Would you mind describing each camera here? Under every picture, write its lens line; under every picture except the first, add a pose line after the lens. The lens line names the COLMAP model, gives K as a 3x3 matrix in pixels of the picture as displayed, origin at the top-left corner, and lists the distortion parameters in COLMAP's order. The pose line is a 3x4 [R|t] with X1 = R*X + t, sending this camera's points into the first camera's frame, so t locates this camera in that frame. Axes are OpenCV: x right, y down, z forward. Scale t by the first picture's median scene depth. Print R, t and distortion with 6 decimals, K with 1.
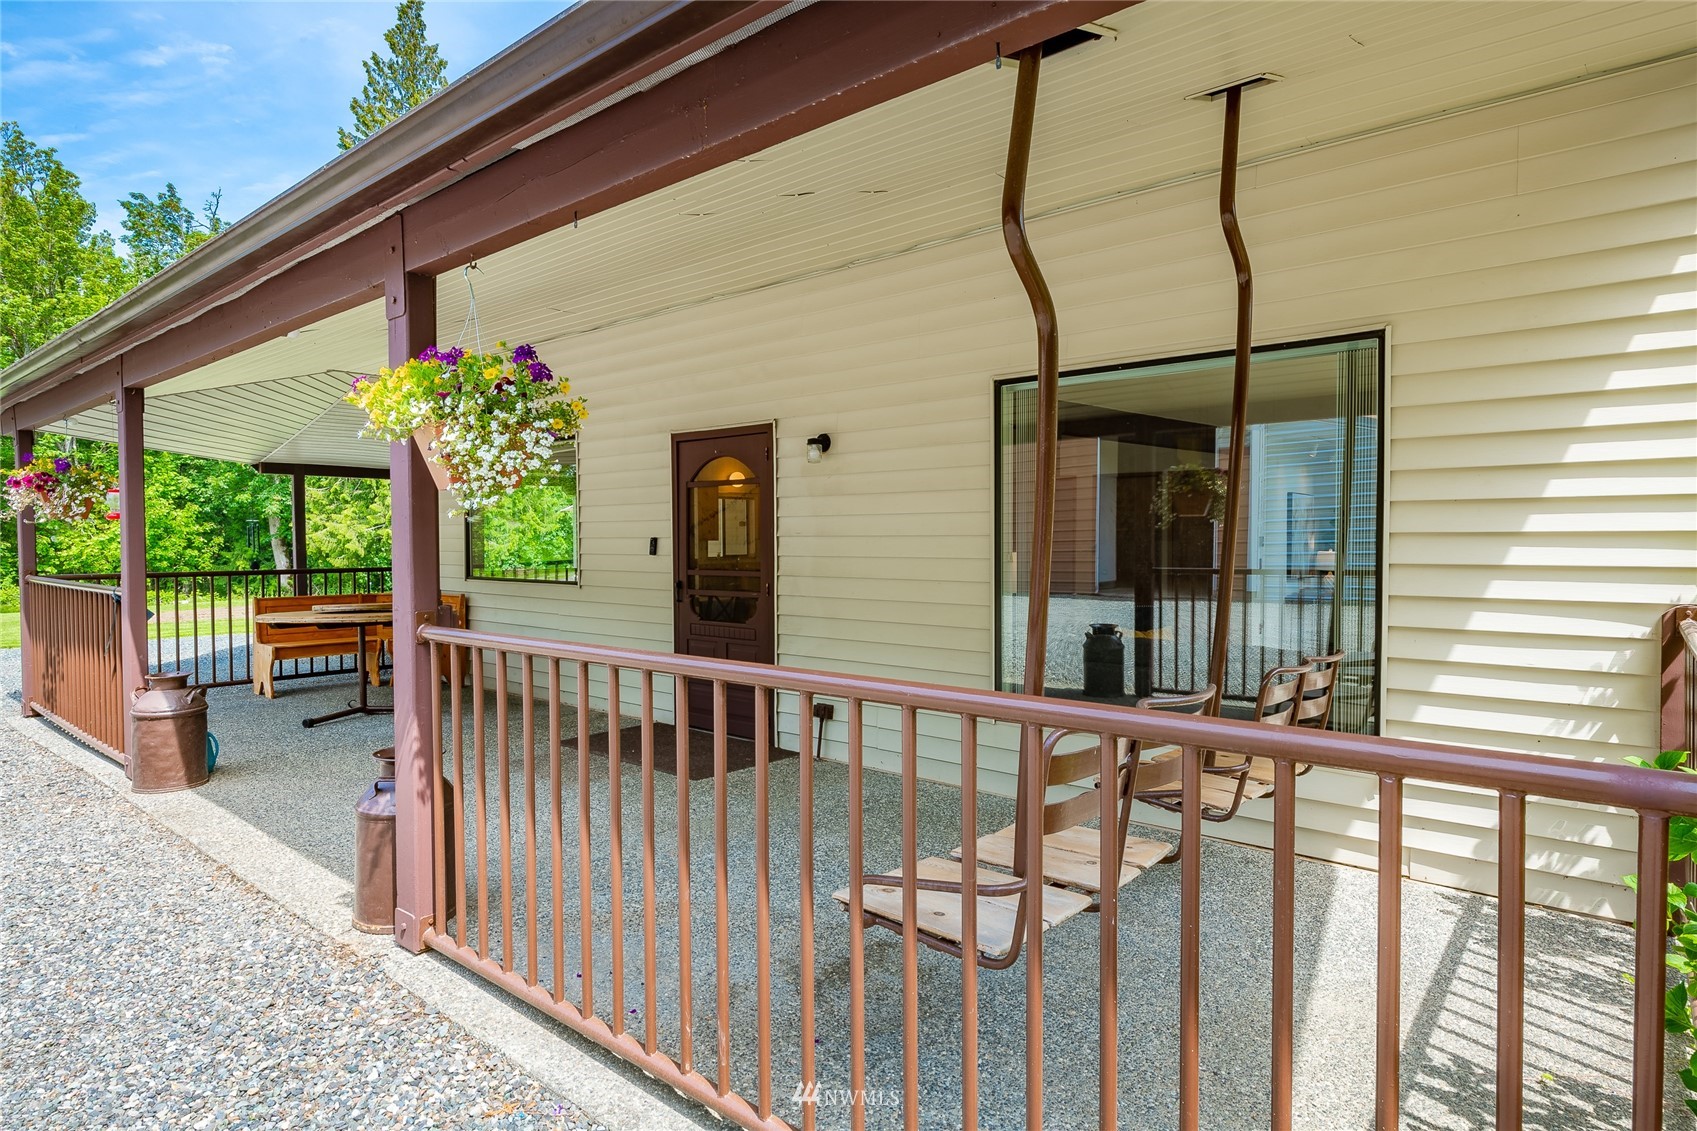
lens RADIAL K [[924.4, 0, 848.5], [0, 924.4, 565.5], [0, 0, 1]] dist [0.001799, 0.000319]
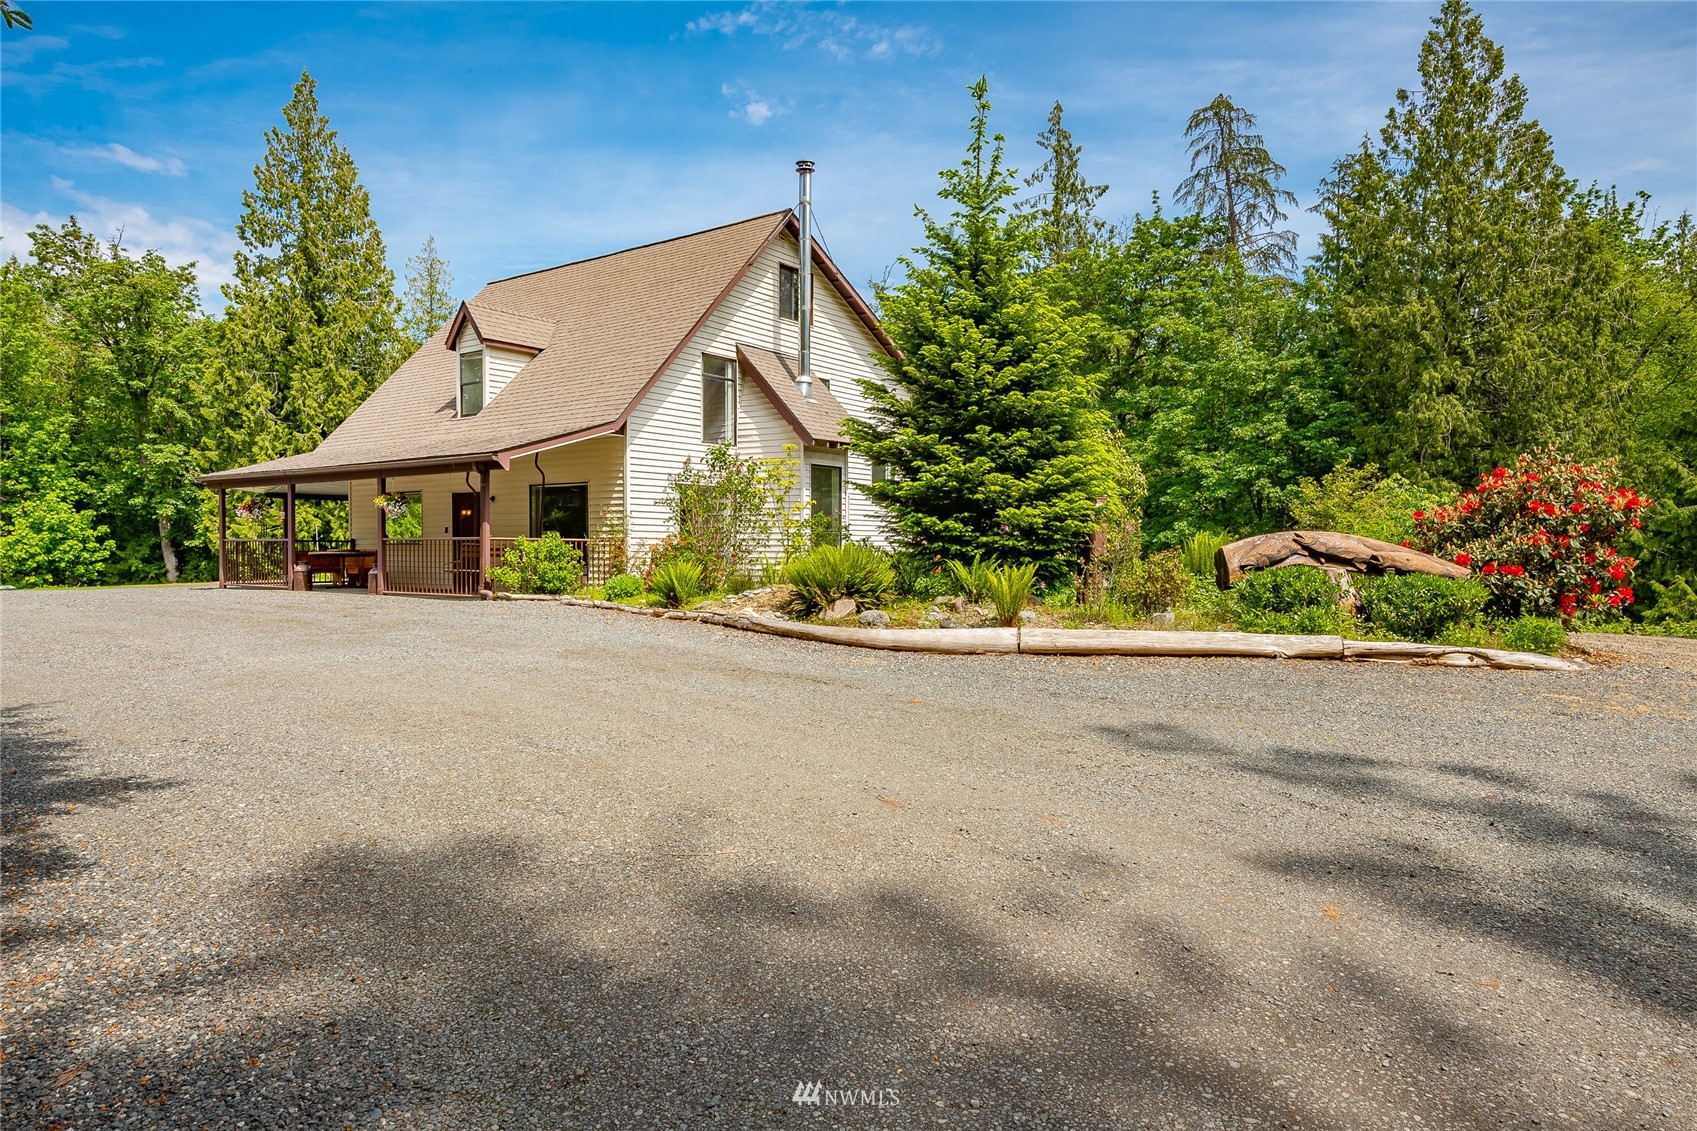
lens RADIAL K [[1047.6, 0, 848.5], [0, 1047.6, 565.5], [0, 0, 1]] dist [-0.000382, 0.000301]
pose [[0.997888, 0.001379, 0.064944, 0.106776], [-0.000632, 0.999933, -0.011522, 0.016331], [-0.064955, 0.011457, 0.997822, -0.301617]]
